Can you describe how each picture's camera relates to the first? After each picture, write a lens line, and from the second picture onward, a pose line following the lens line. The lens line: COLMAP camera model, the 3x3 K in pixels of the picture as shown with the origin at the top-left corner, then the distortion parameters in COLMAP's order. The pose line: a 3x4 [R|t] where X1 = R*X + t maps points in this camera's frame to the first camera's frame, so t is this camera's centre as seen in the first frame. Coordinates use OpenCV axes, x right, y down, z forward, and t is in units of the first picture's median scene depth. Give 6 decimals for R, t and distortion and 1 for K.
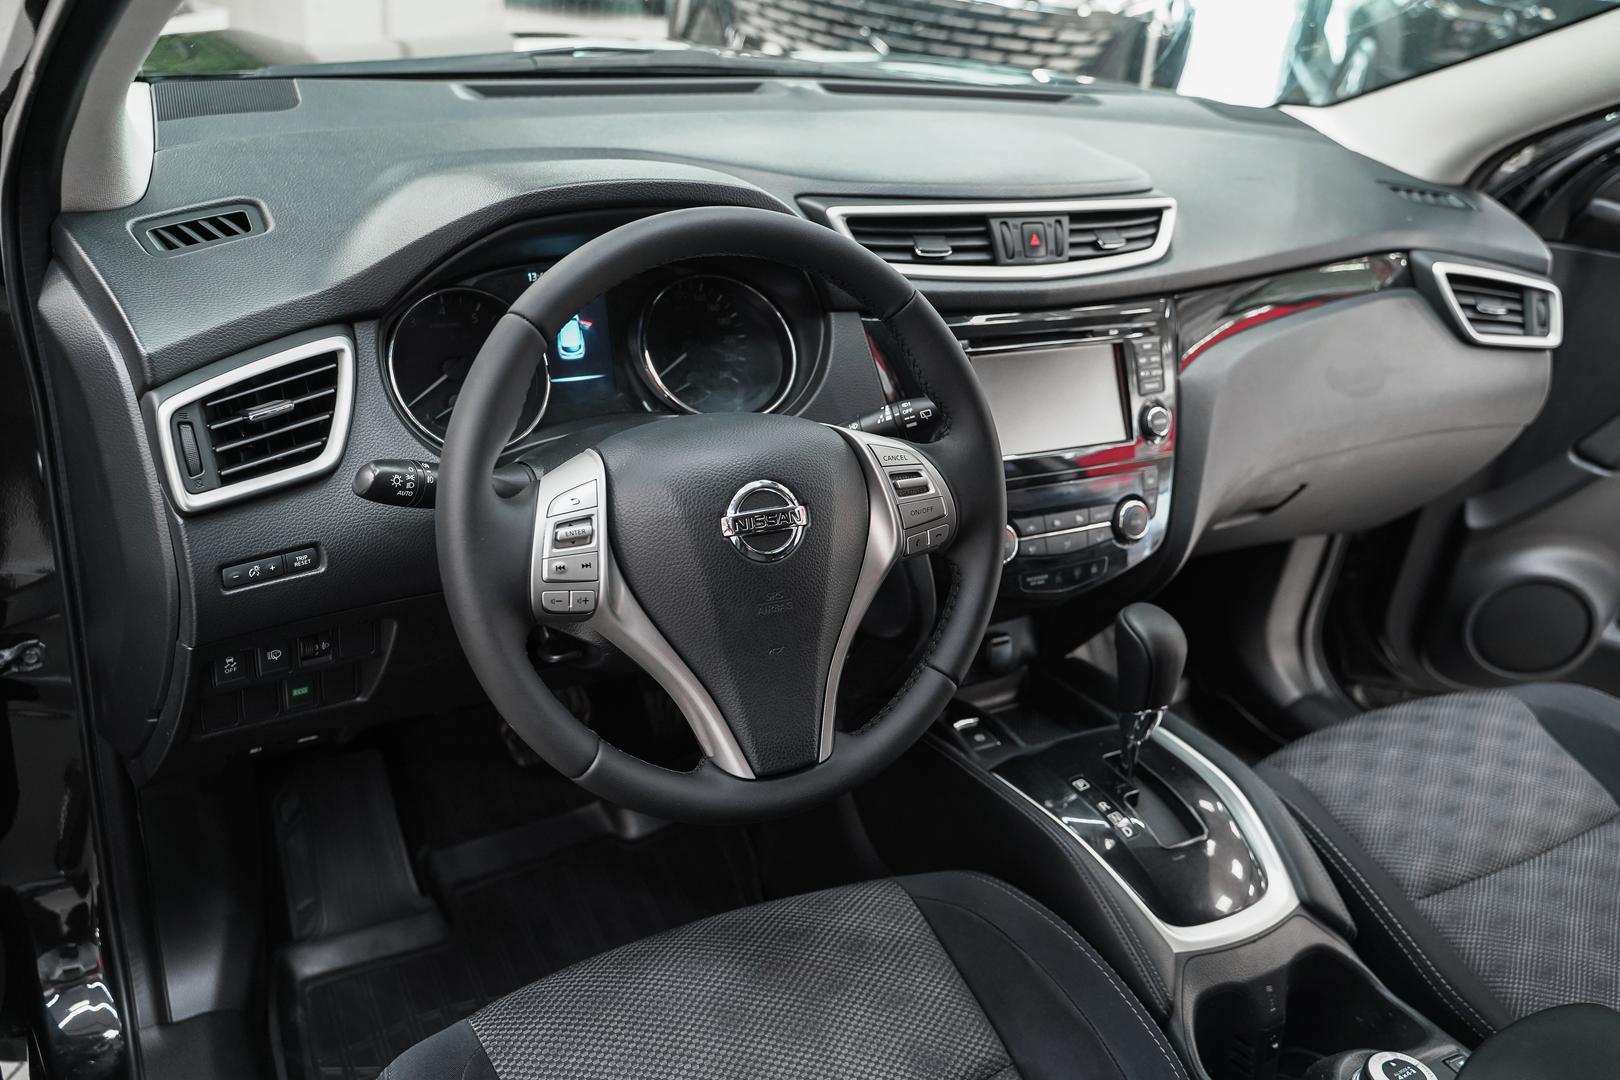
lens RADIAL K [[1294.2, 0, 810.0], [0, 1294.2, 540.0], [0, 0, 1]] dist [-0.017414, 0.012888]
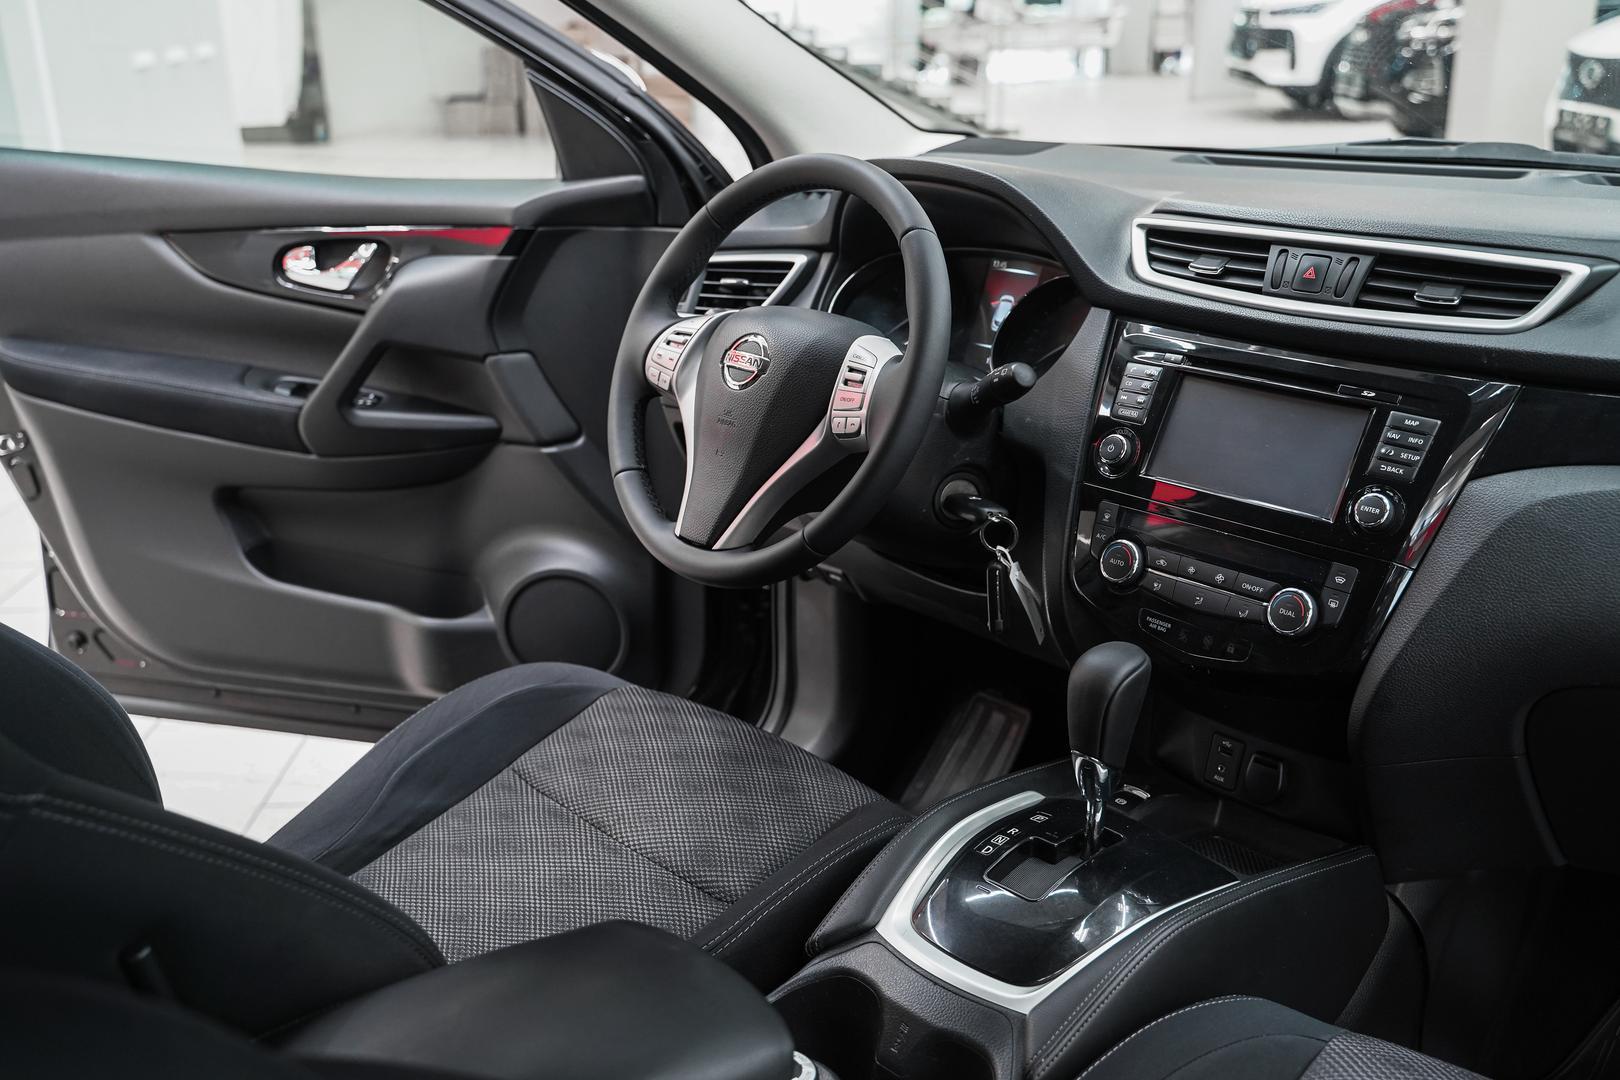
lens RADIAL K [[1586.0, 0, 810.0], [0, 1586.0, 540.0], [0, 0, 1]] dist [-0.008028, 0.031565]
pose [[0.236957, 0.199646, -0.950785, 1.101719], [-0.429389, 0.899404, 0.081844, -0.007978], [0.871480, 0.388863, 0.298846, 0.421241]]
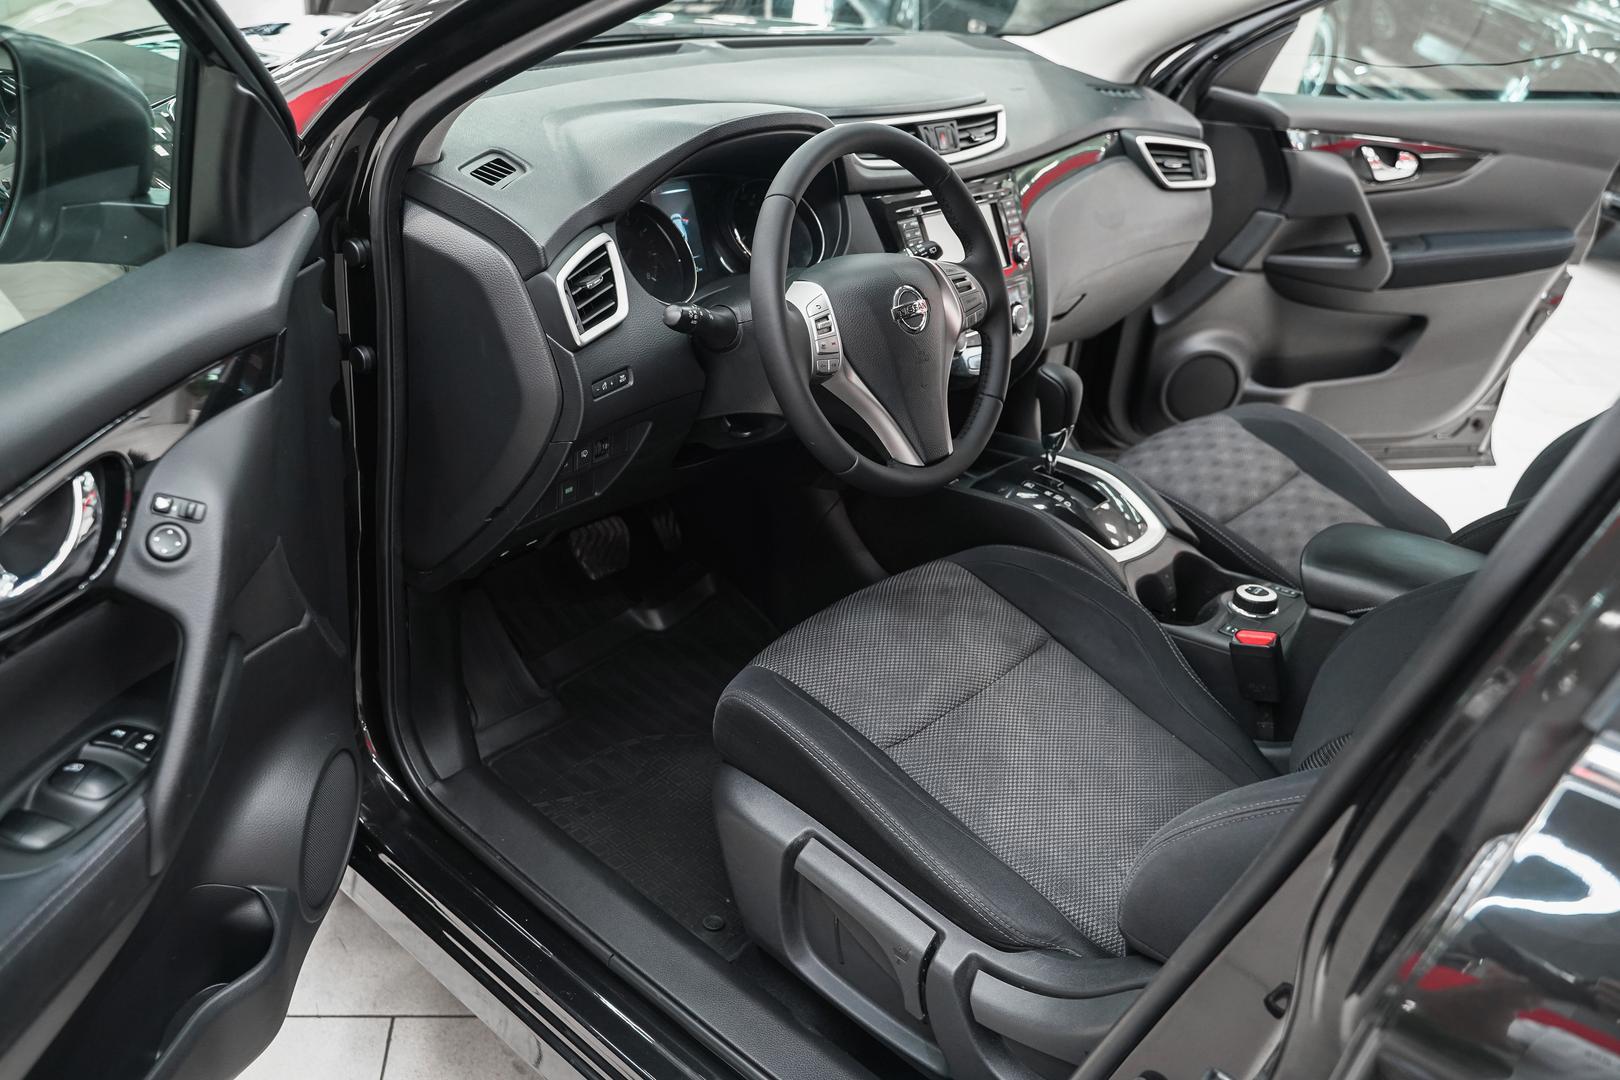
lens RADIAL K [[1294.2, 0, 810.0], [0, 1294.2, 540.0], [0, 0, 1]] dist [-0.017414, 0.012888]
pose [[0.937985, -0.176843, 0.298180, -0.477896], [0.163914, 0.984126, 0.068034, 0.096737], [-0.305478, -0.014939, 0.952082, -0.376482]]
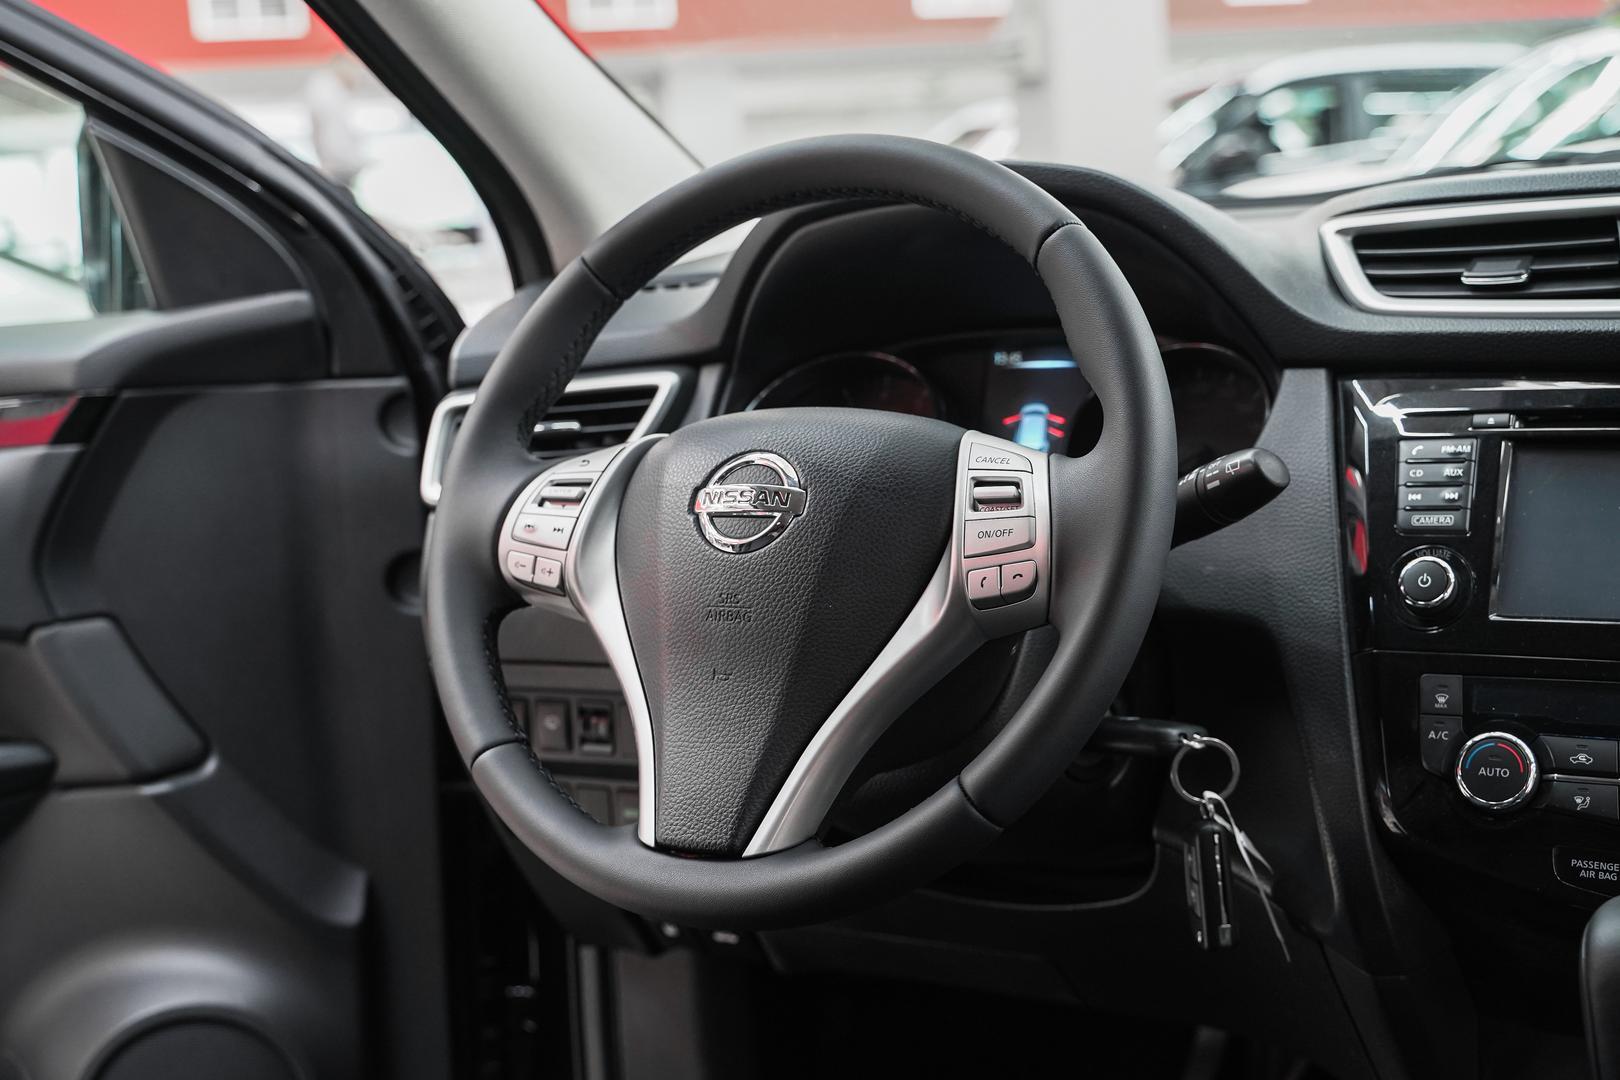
lens RADIAL K [[2104.2, 0, 800.9], [0, 2104.2, 544.8], [0, 0, 1]] dist [0.007936, -0.056633]
pose [[0.521083, -0.021026, -0.853247, 0.682176], [-0.302979, 0.930033, -0.207949, 0.169009], [0.797920, 0.366875, 0.478254, 0.305139]]
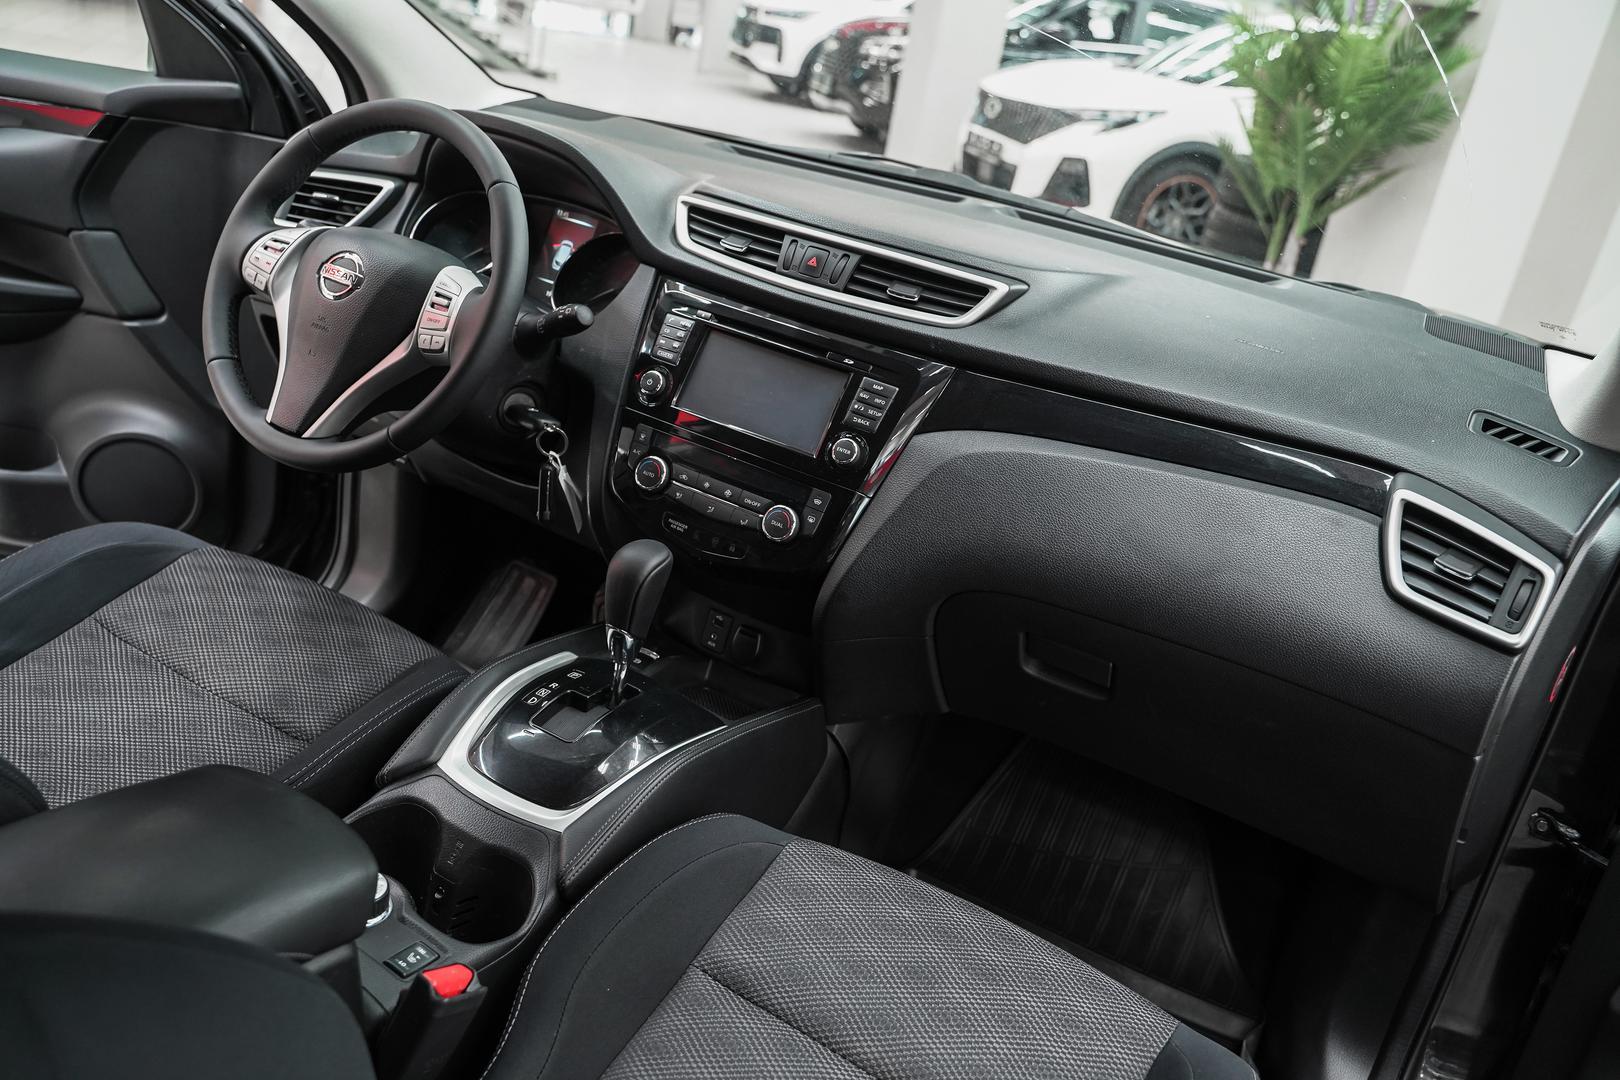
lens RADIAL K [[1294.2, 0, 810.0], [0, 1294.2, 540.0], [0, 0, 1]] dist [-0.017414, 0.012888]
pose [[0.526182, 0.305297, -0.793679, 1.095479], [-0.503076, 0.864242, -0.001083, -0.015050], [0.685600, 0.399850, 0.608336, 0.376616]]
